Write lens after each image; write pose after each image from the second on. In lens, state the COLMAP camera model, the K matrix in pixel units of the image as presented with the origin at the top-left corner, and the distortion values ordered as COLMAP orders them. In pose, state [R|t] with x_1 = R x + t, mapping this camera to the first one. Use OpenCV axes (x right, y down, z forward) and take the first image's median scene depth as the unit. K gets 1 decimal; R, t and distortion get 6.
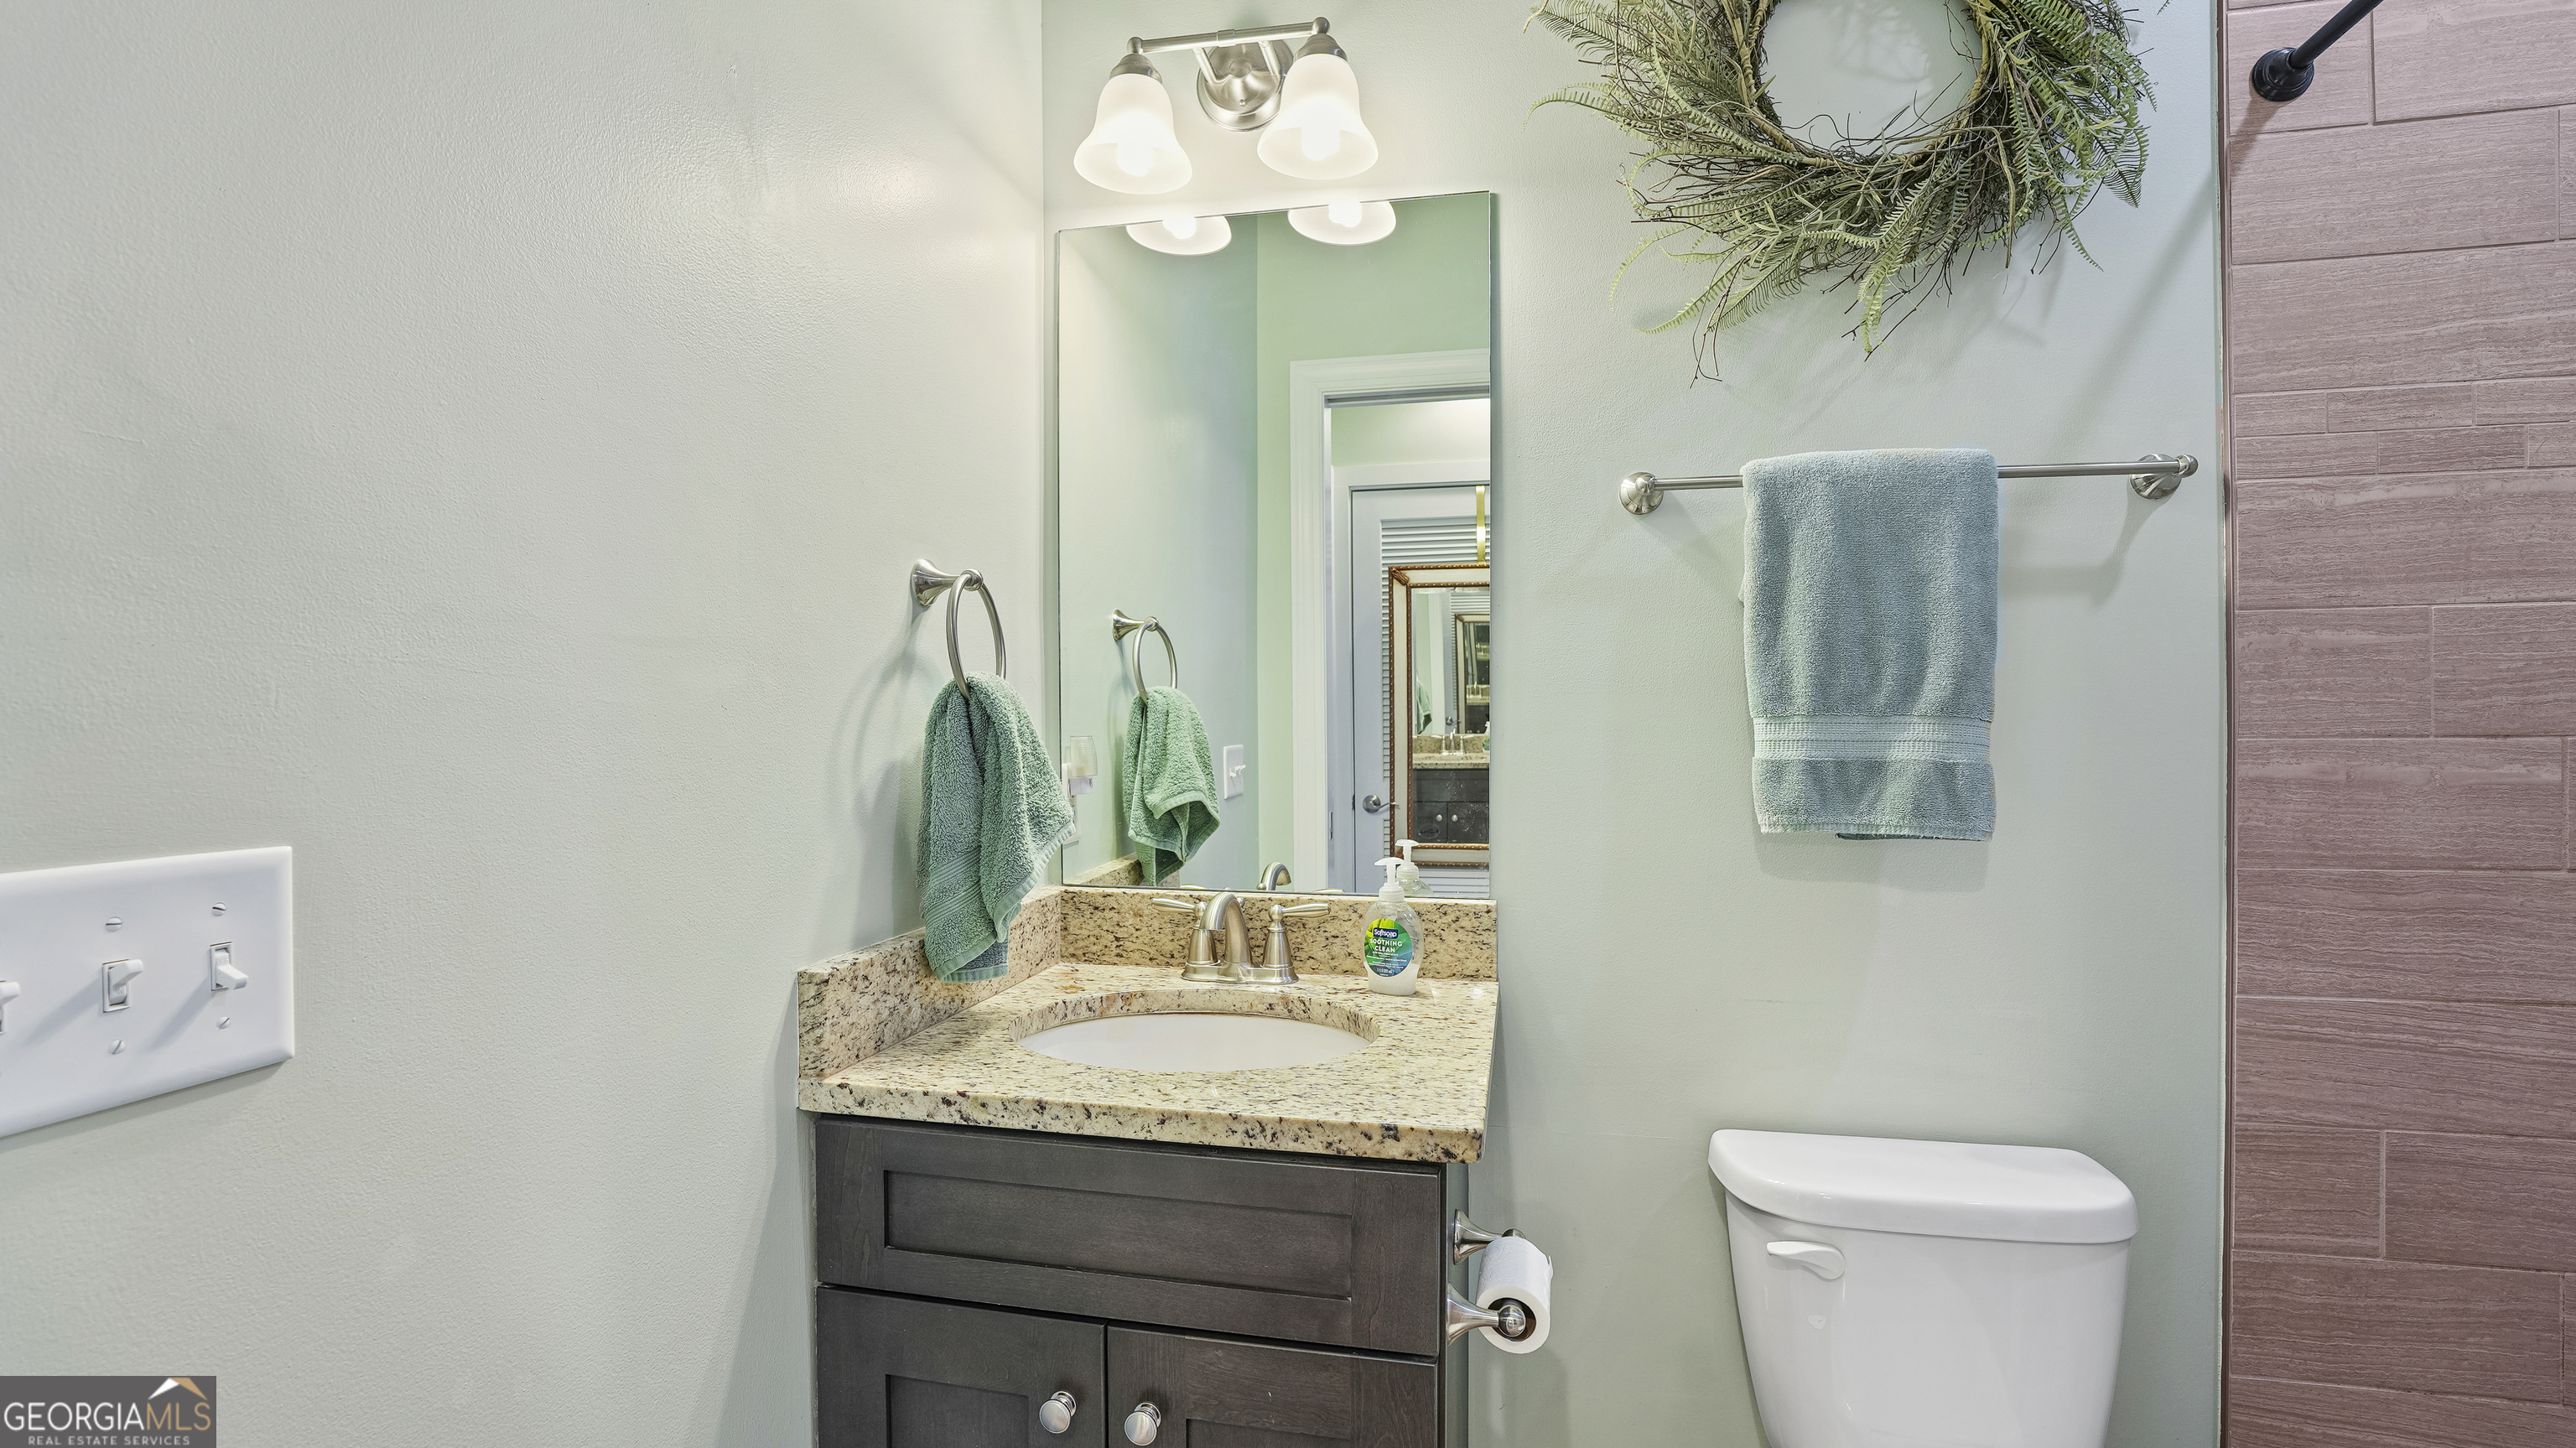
lens RADIAL K [[1137.3, 0, 1294.9], [0, 1137.3, 732.0], [0, 0, 1]] dist [-0.040798, 0.013271]
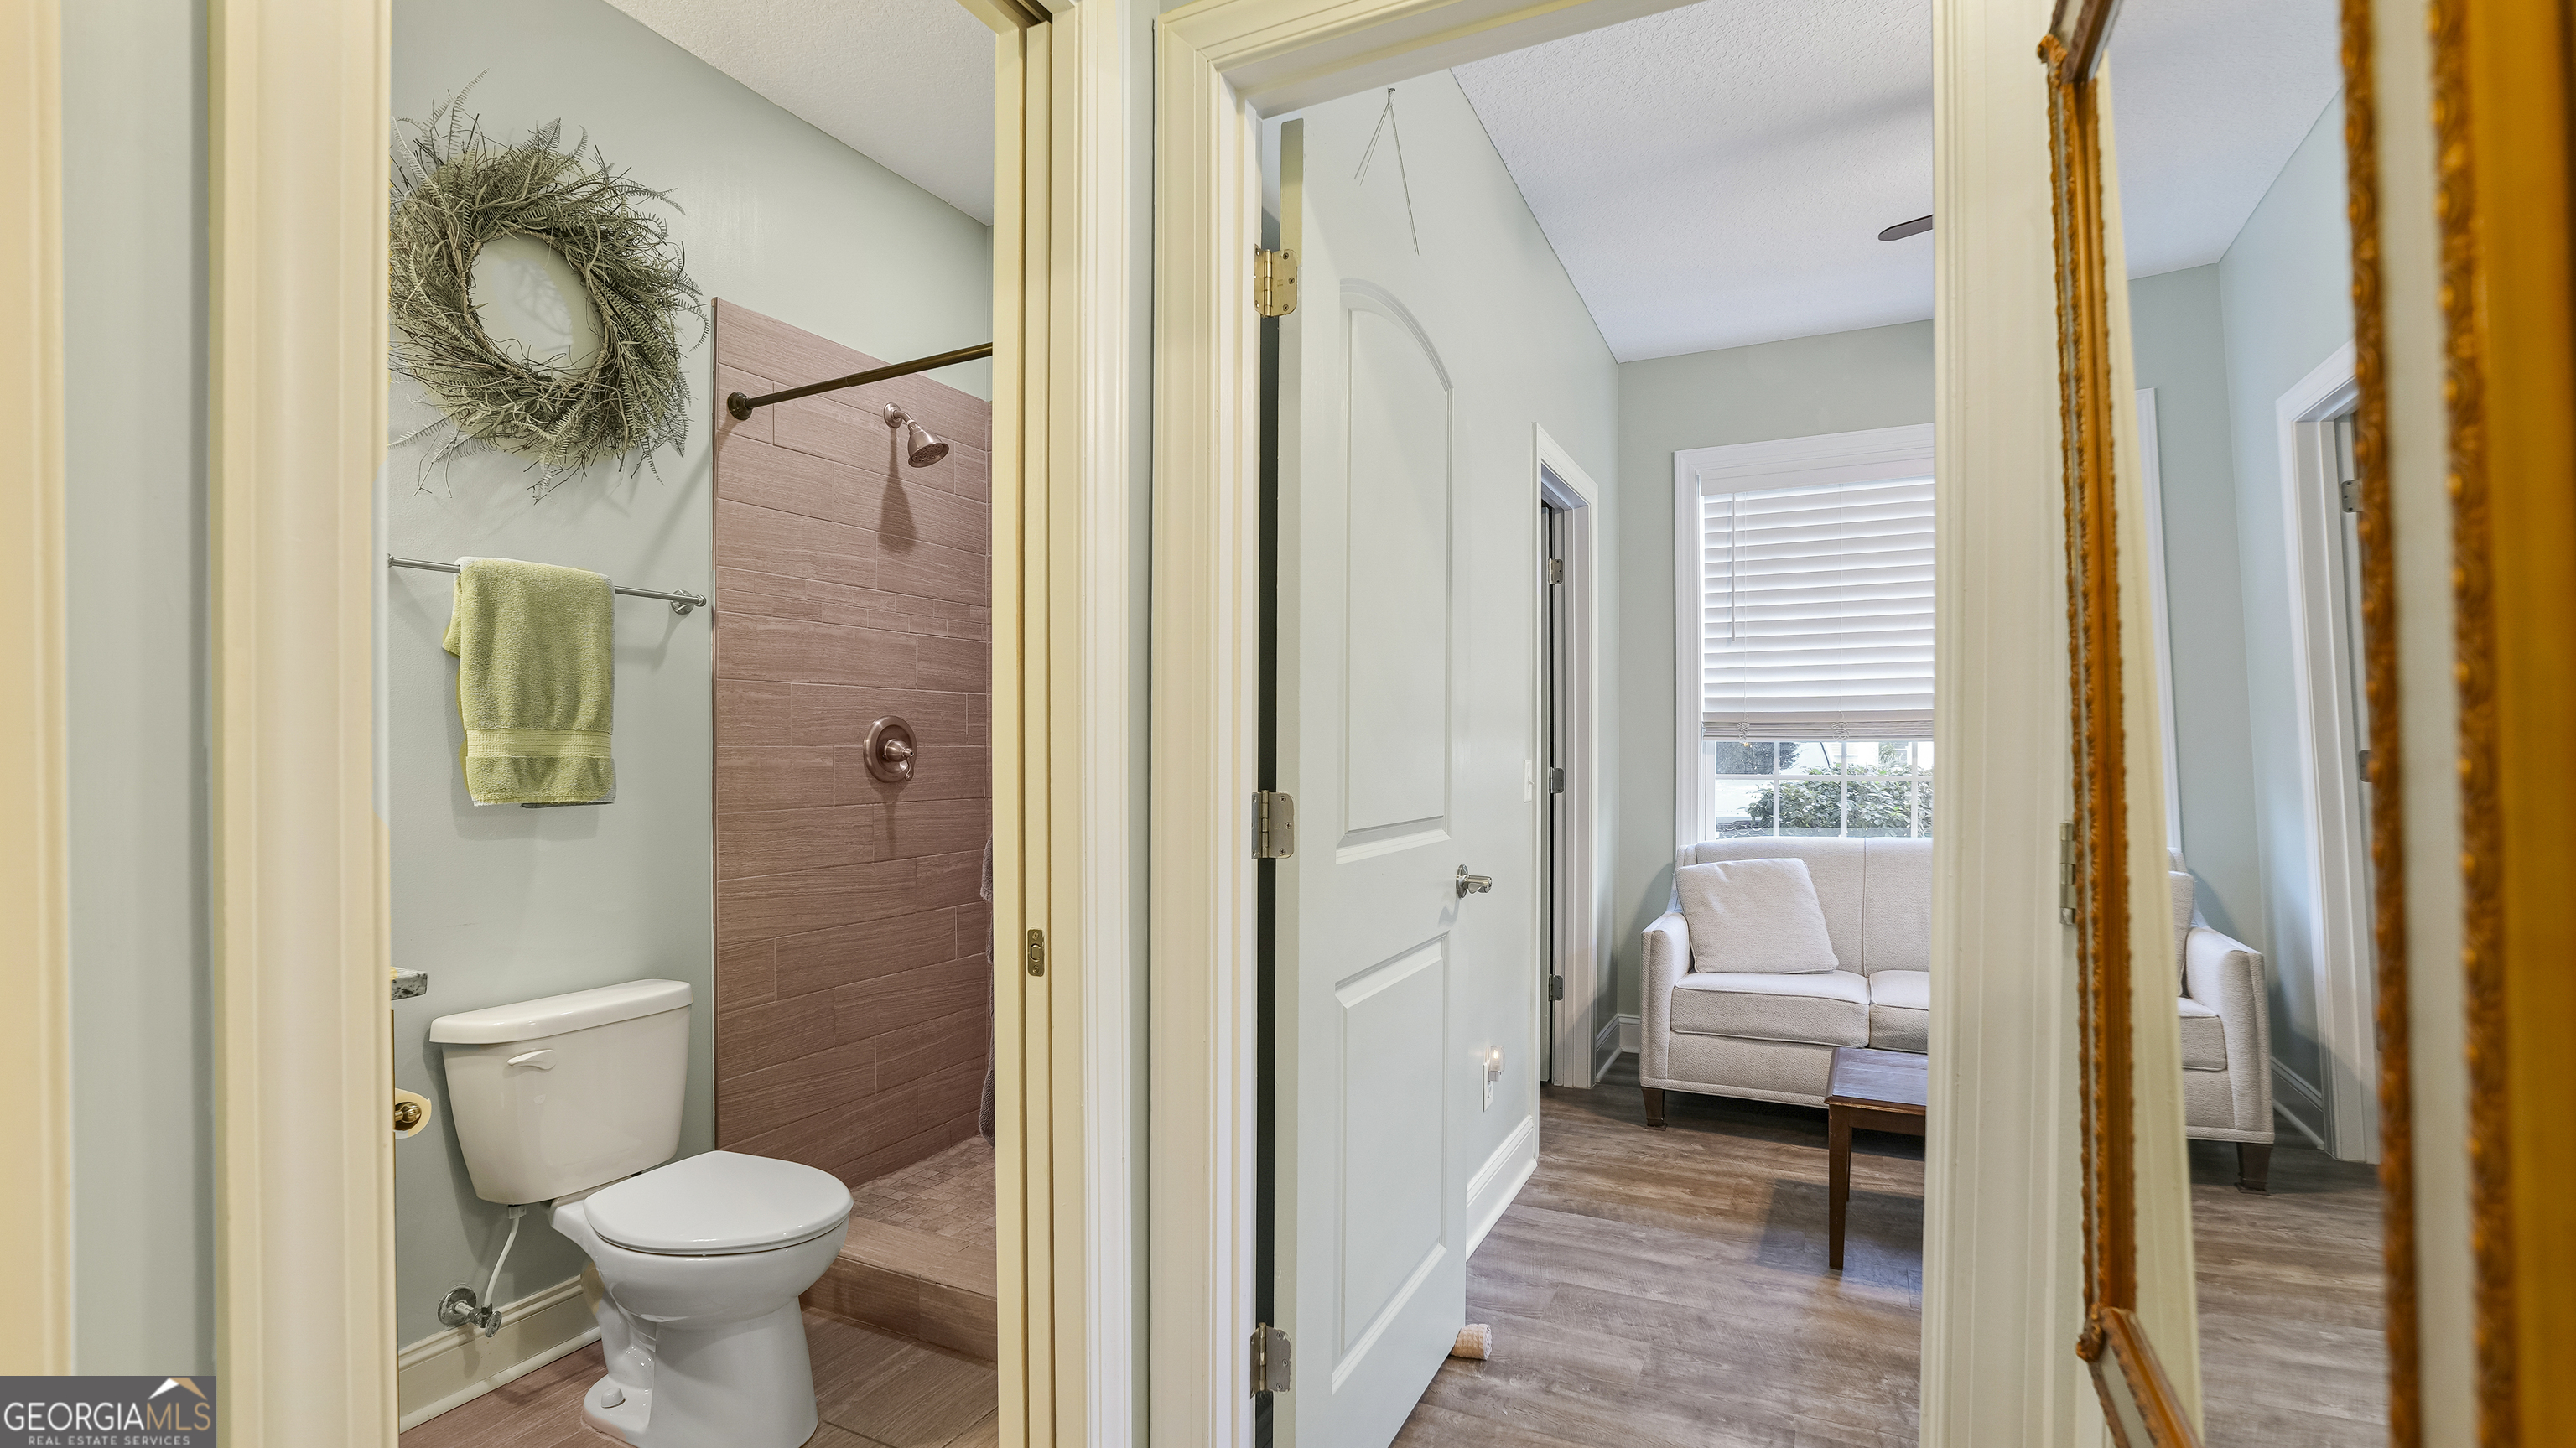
lens RADIAL K [[1137.3, 0, 1294.9], [0, 1137.3, 732.0], [0, 0, 1]] dist [-0.040798, 0.013271]
pose [[0.249221, 0.018603, 0.968268, -0.776965], [0.005134, 0.999776, -0.020529, 0.026837], [-0.968433, 0.010088, 0.249070, -0.441245]]
